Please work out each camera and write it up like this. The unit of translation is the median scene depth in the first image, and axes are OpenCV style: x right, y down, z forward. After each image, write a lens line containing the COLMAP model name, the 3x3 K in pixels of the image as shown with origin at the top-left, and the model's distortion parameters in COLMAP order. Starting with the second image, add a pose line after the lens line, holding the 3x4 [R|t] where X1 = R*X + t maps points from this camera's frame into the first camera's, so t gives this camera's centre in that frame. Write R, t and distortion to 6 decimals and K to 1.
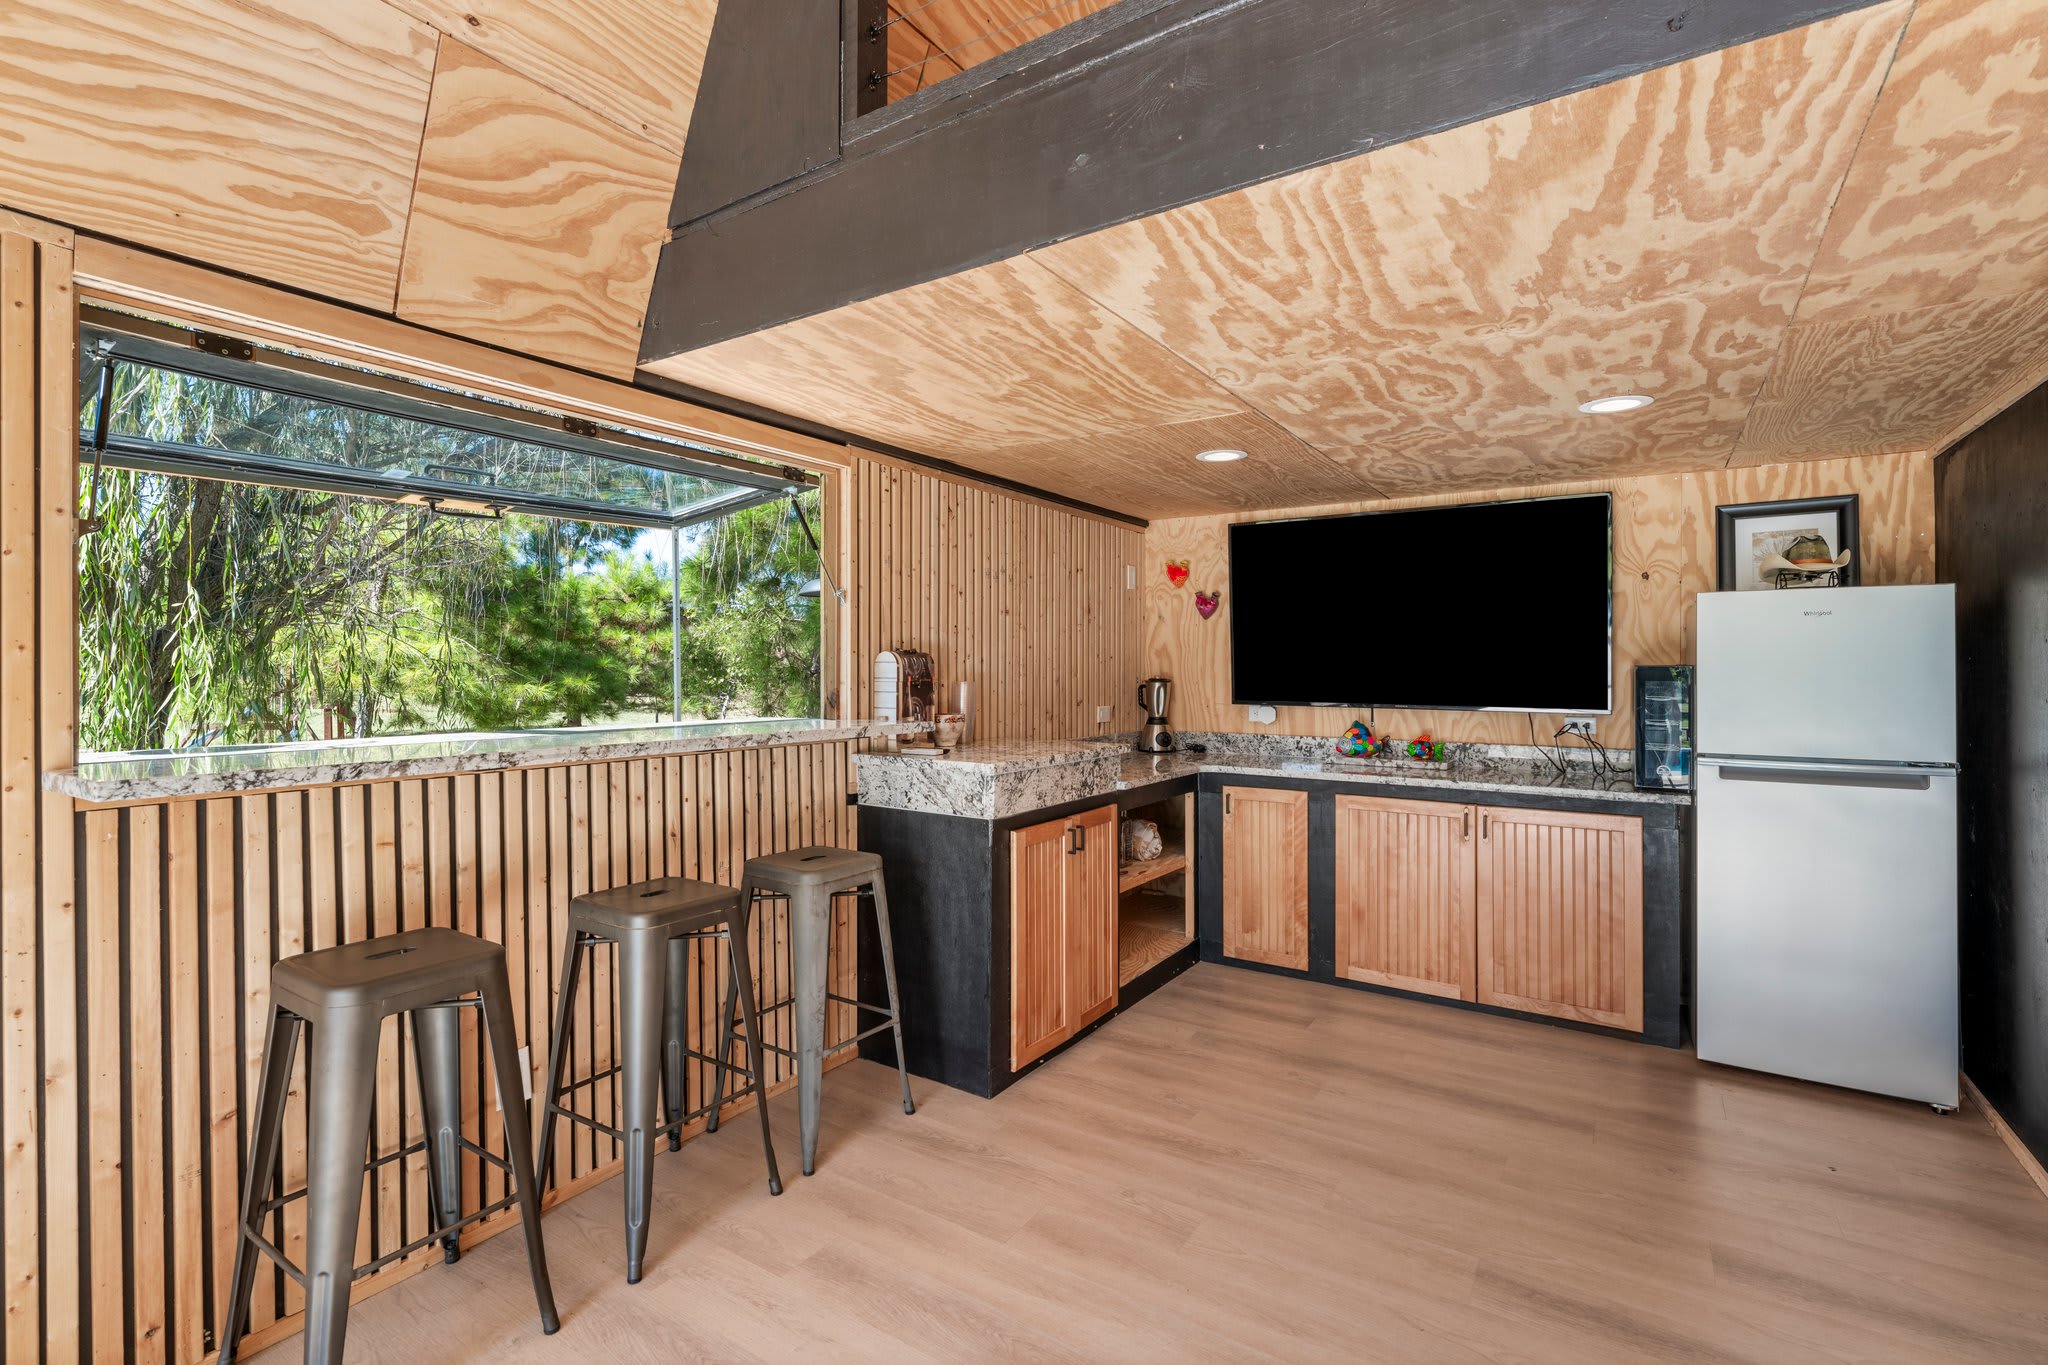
lens RADIAL K [[928.0, 0, 1018.8], [0, 928.0, 670.0], [0, 0, 1]] dist [-0.004310, -0.000034]
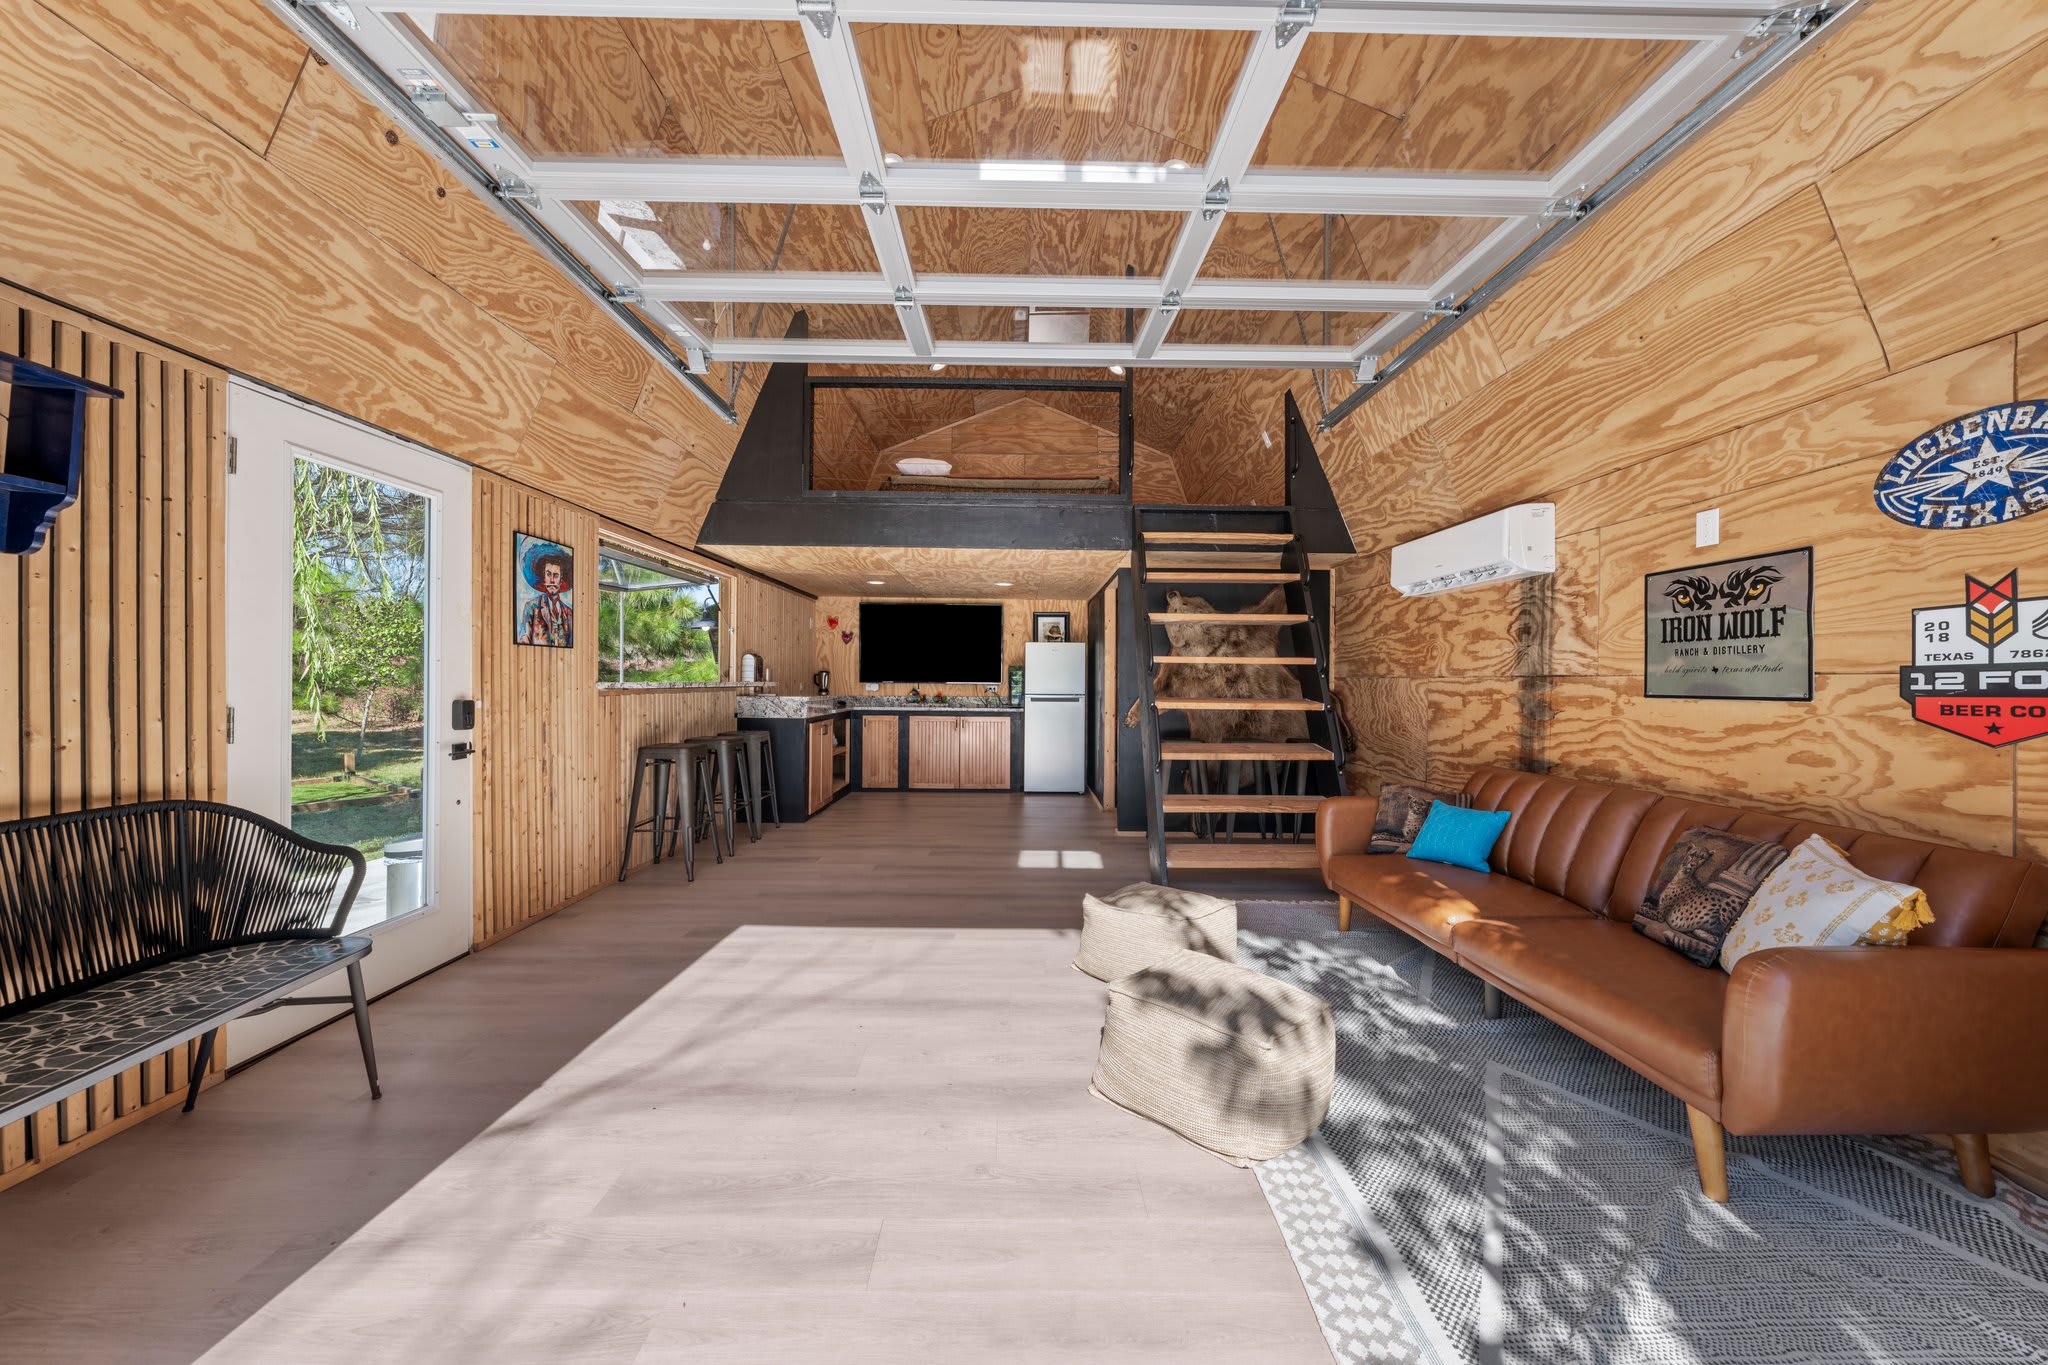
lens RADIAL K [[701.4, 0, 1028.0], [0, 701.4, 680.4], [0, 0, 1]] dist [0.000704, 0.000054]
pose [[0.820800, 0.006305, 0.571180, -0.521476], [-0.007289, 0.999973, -0.000565, 0.038281], [-0.571169, -0.003700, 0.820824, -0.809849]]
